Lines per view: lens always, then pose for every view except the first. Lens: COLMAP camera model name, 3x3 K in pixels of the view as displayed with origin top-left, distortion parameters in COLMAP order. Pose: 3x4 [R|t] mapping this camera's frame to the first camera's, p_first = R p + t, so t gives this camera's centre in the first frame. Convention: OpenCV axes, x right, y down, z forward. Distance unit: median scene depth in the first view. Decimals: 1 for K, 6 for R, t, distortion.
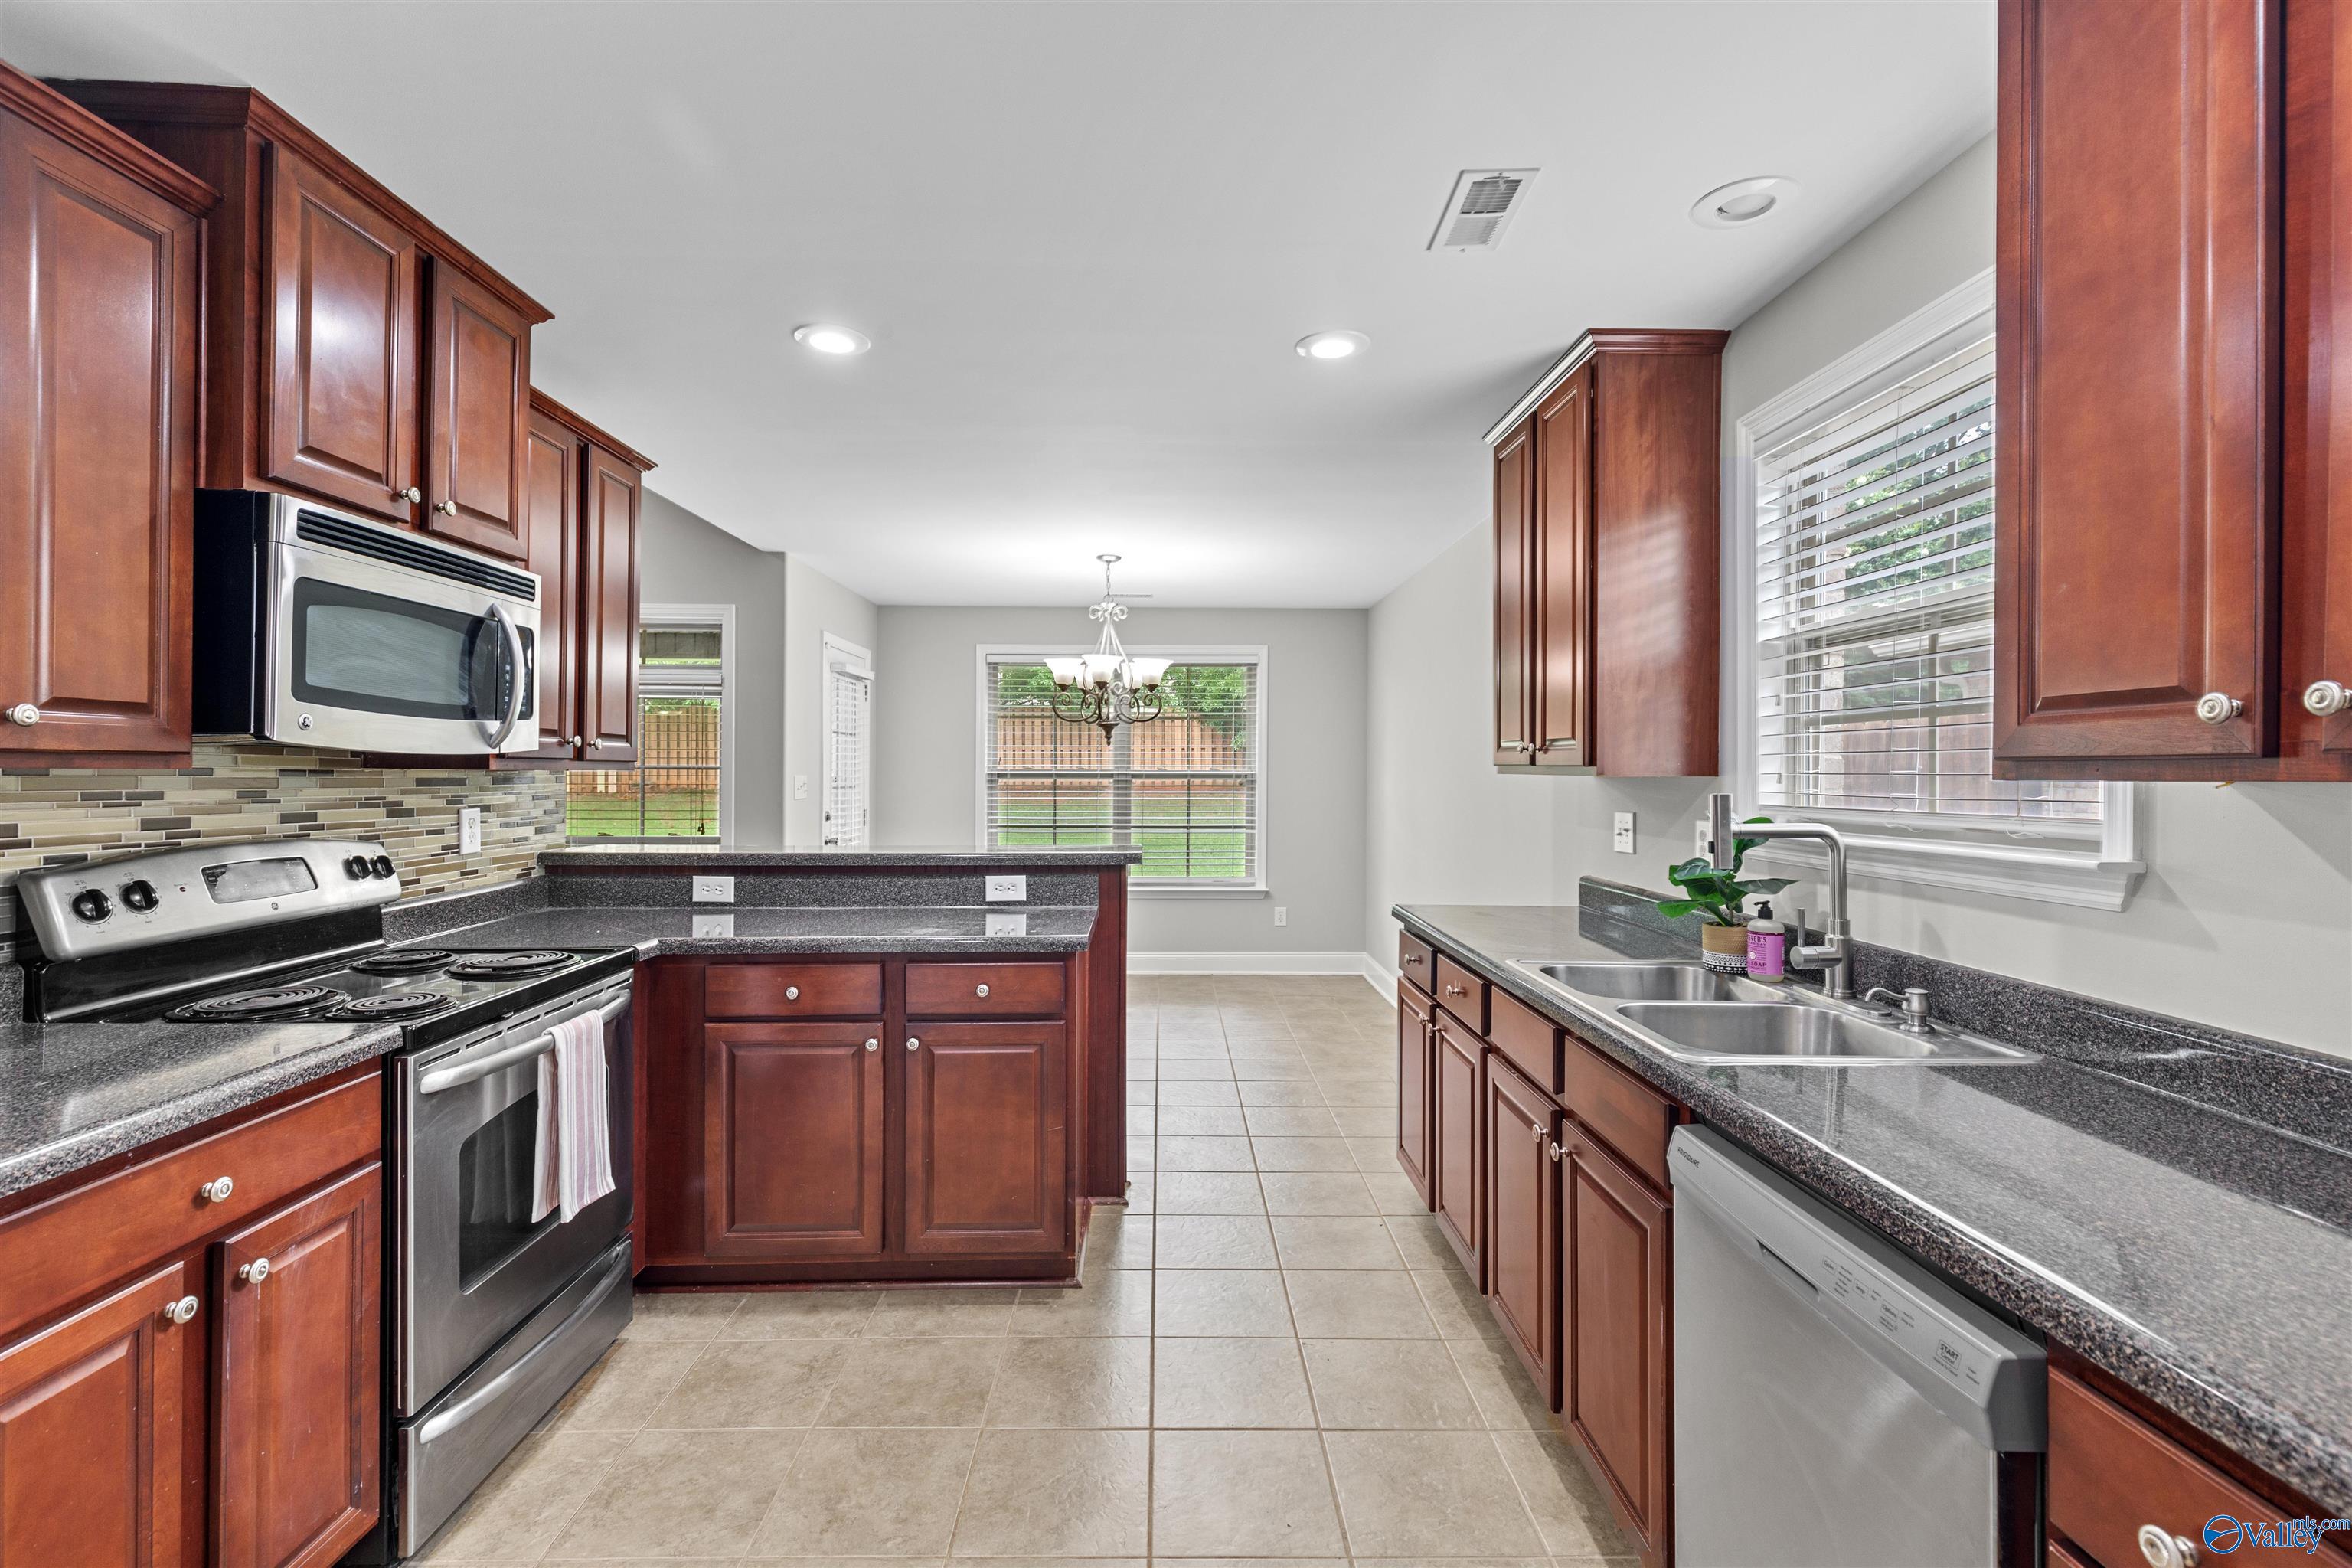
lens RADIAL K [[1051.6, 0, 1172.9], [0, 1051.6, 771.9], [0, 0, 1]] dist [0.000630, -0.000741]
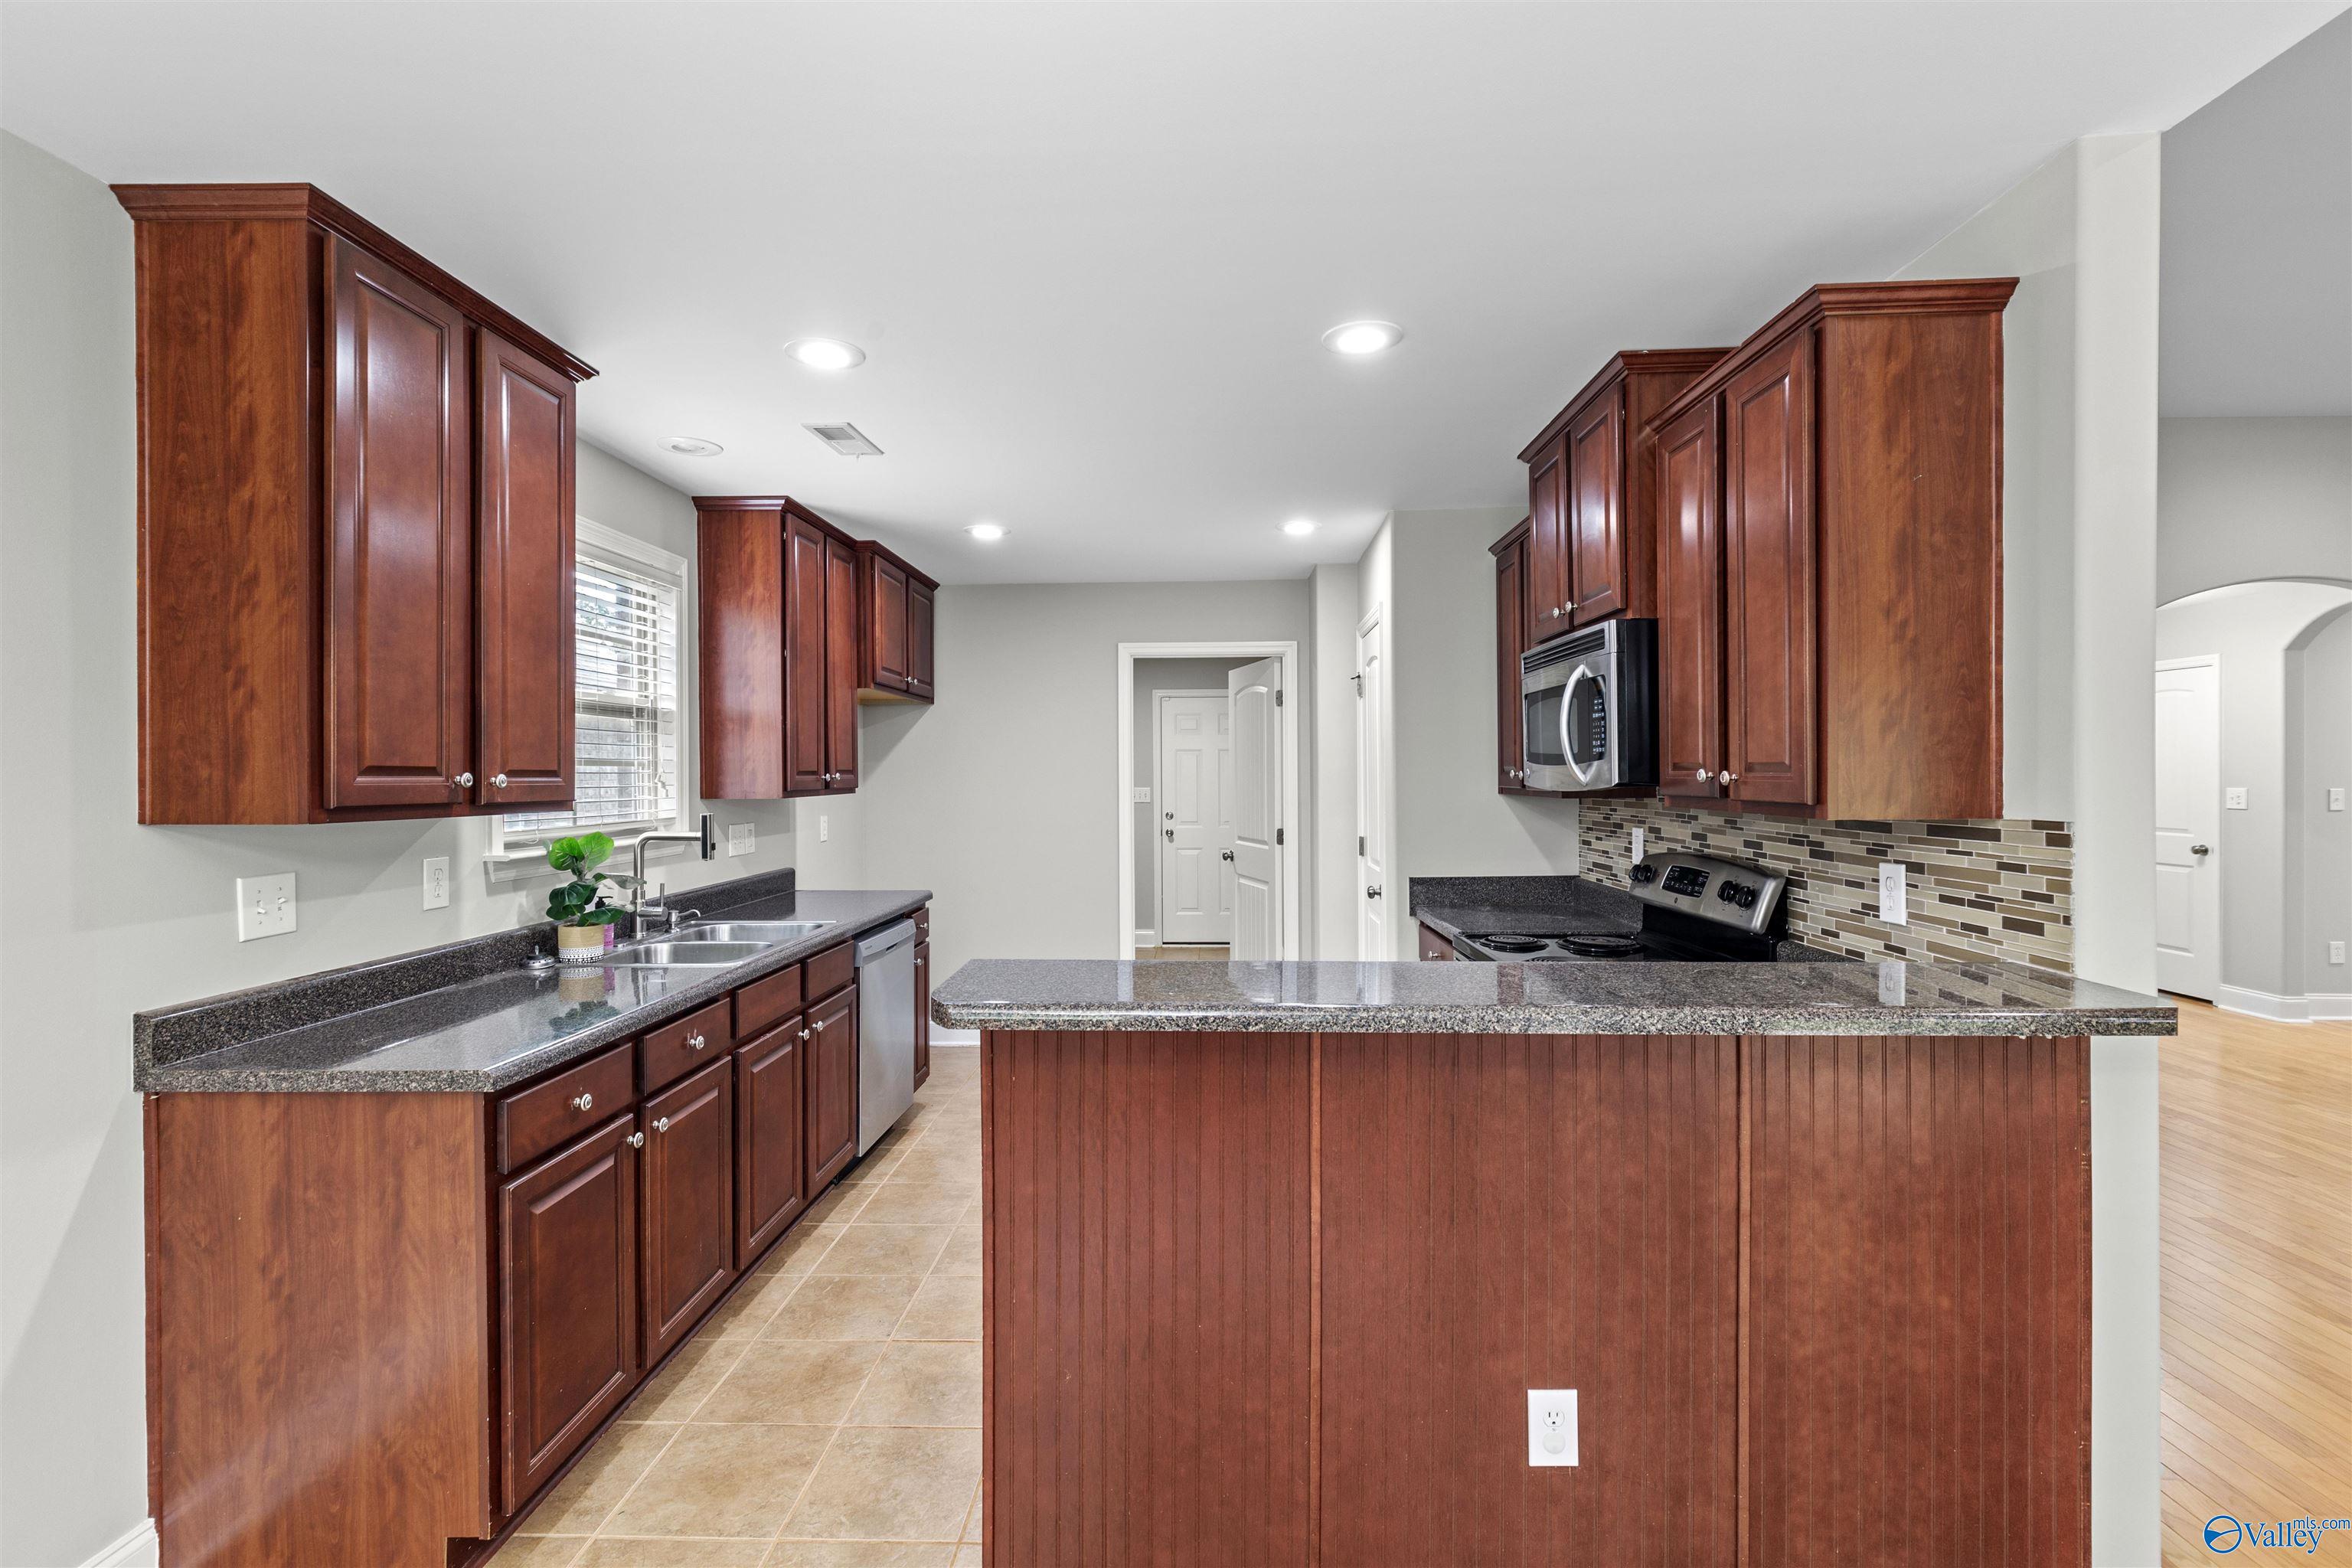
lens RADIAL K [[1069.5, 0, 1176.4], [0, 1069.5, 773.1], [0, 0, 1]] dist [0.011321, -0.000090]
pose [[-0.999101, -0.000295, 0.042404, -0.234272], [-0.000240, 0.999999, 0.001294, -0.038674], [-0.042404, 0.001282, -0.999100, 2.237186]]
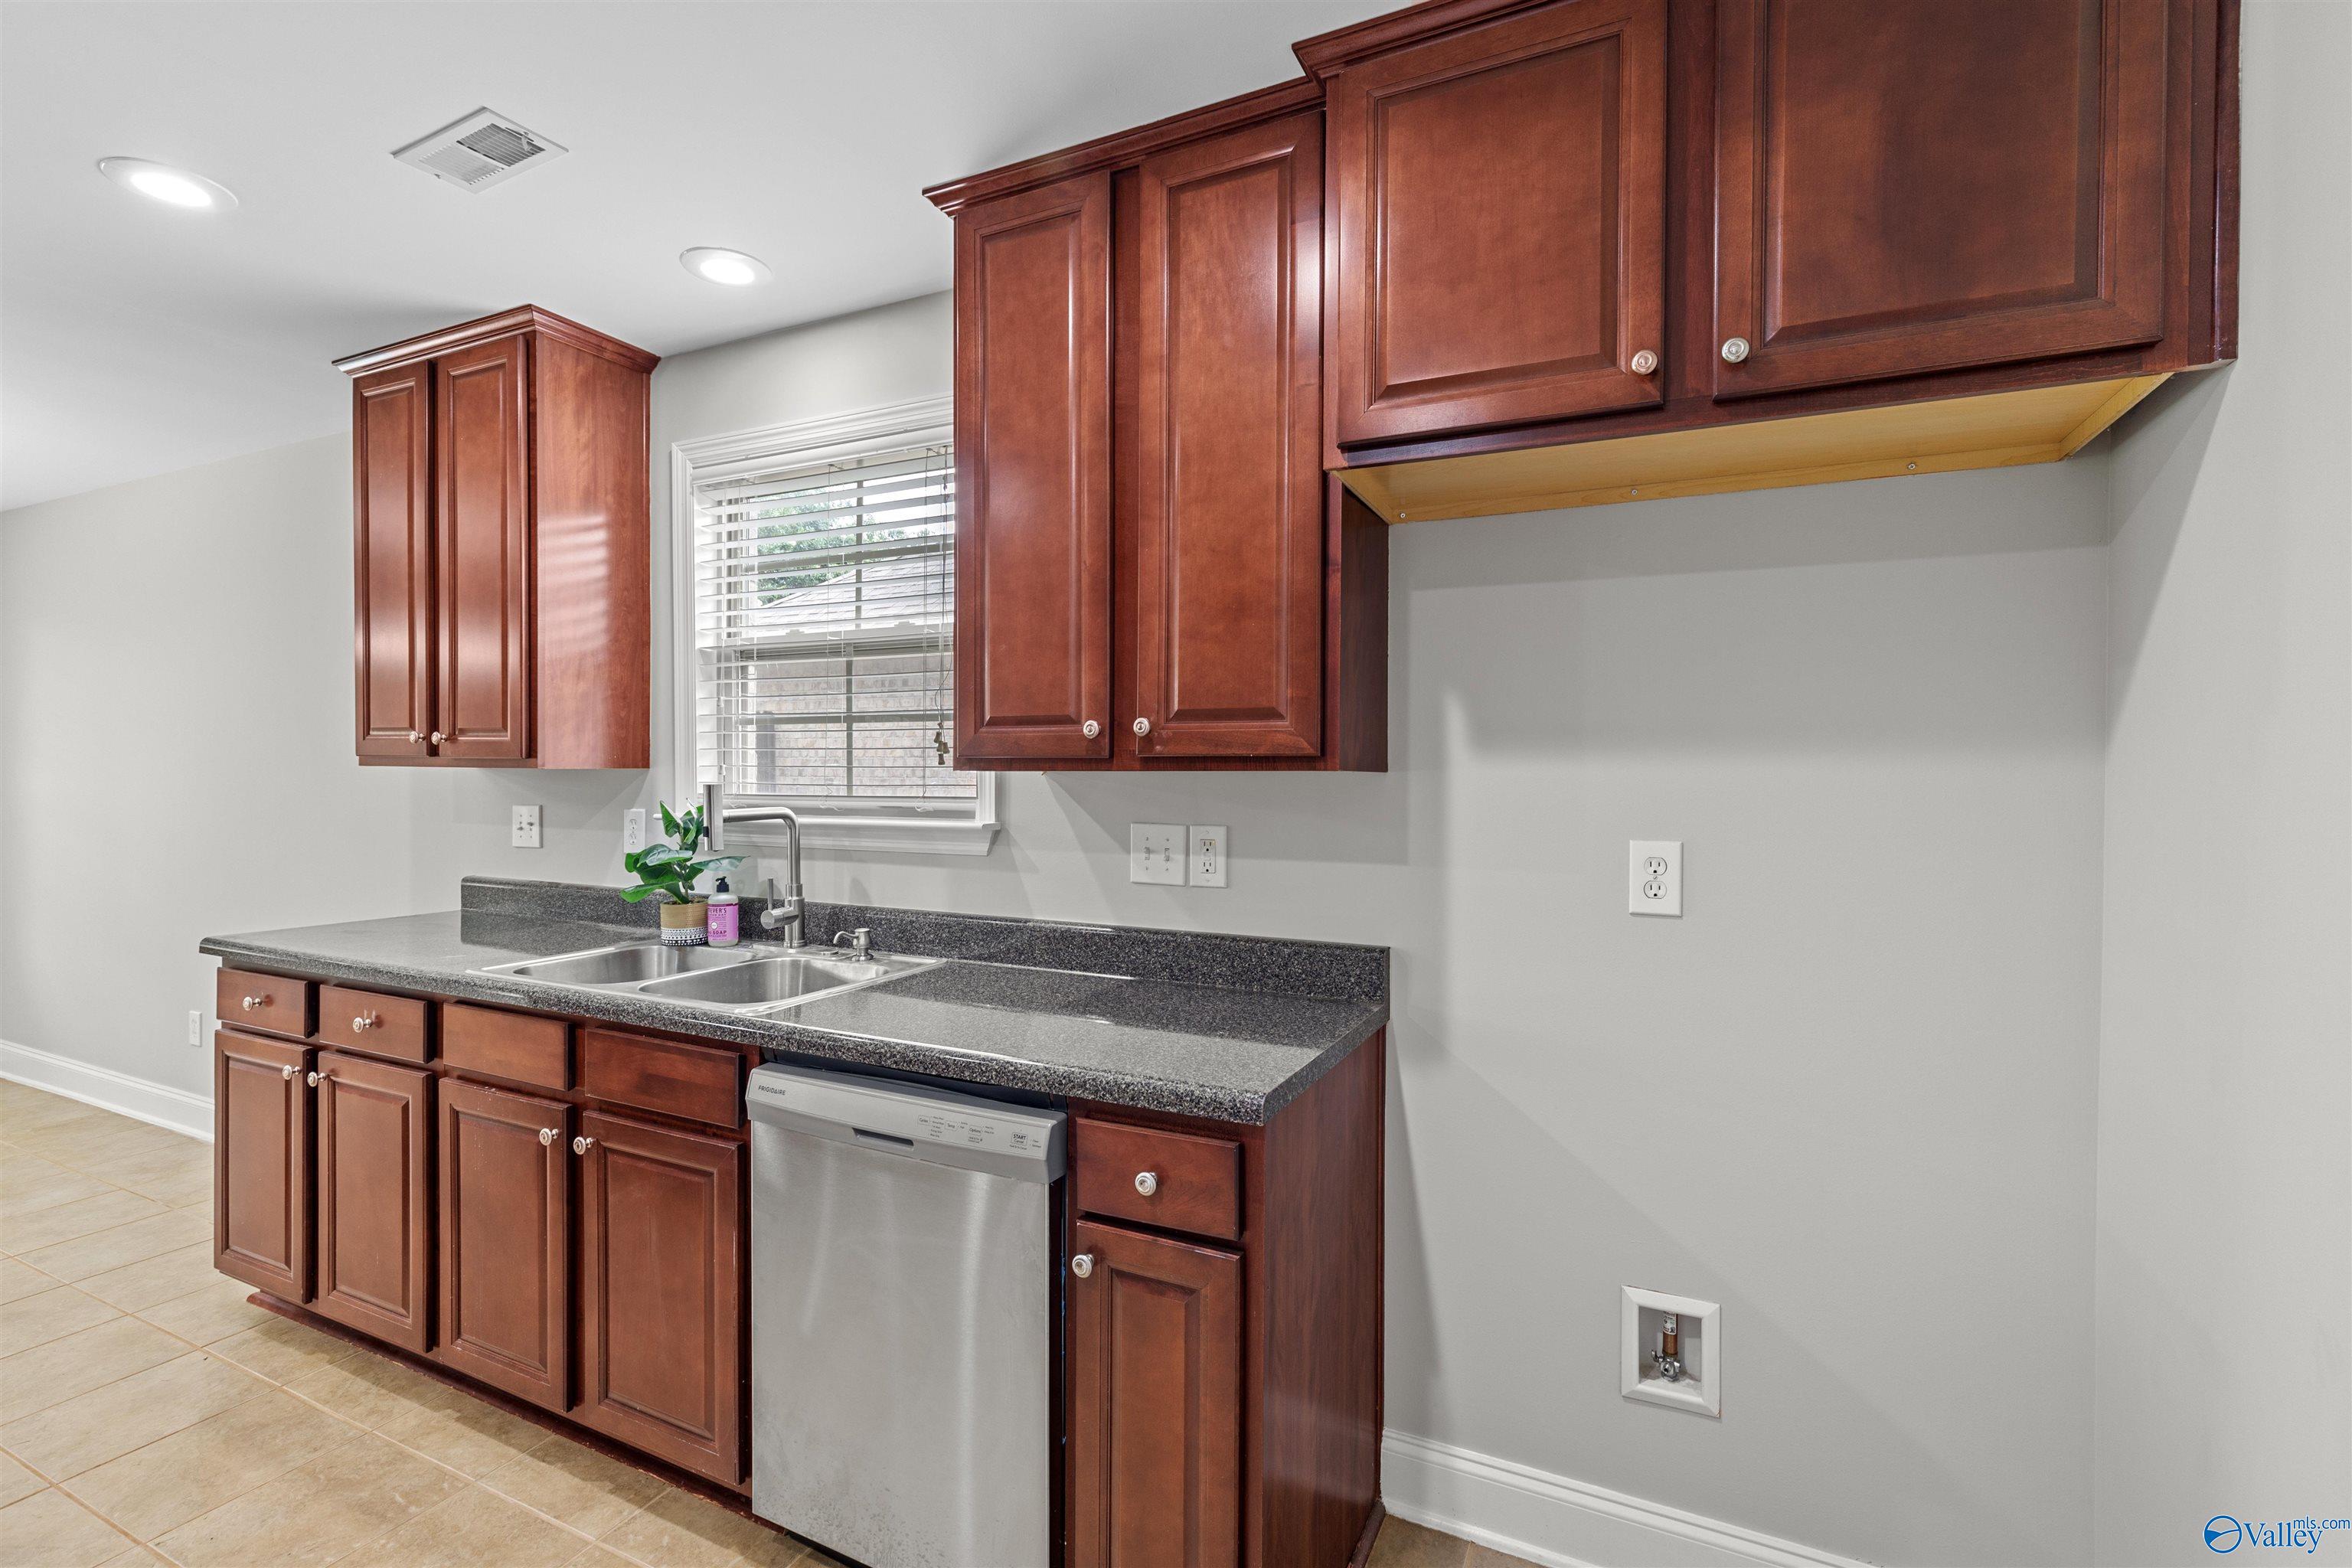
lens RADIAL K [[1059.4, 0, 1179.3], [0, 1059.4, 769.9], [0, 0, 1]] dist [0.003317, -0.000140]
pose [[0.443818, -0.003036, 0.896112, -0.241013], [-0.002630, 0.999986, 0.004691, -0.000864], [-0.896113, -0.004439, 0.443804, 0.038257]]
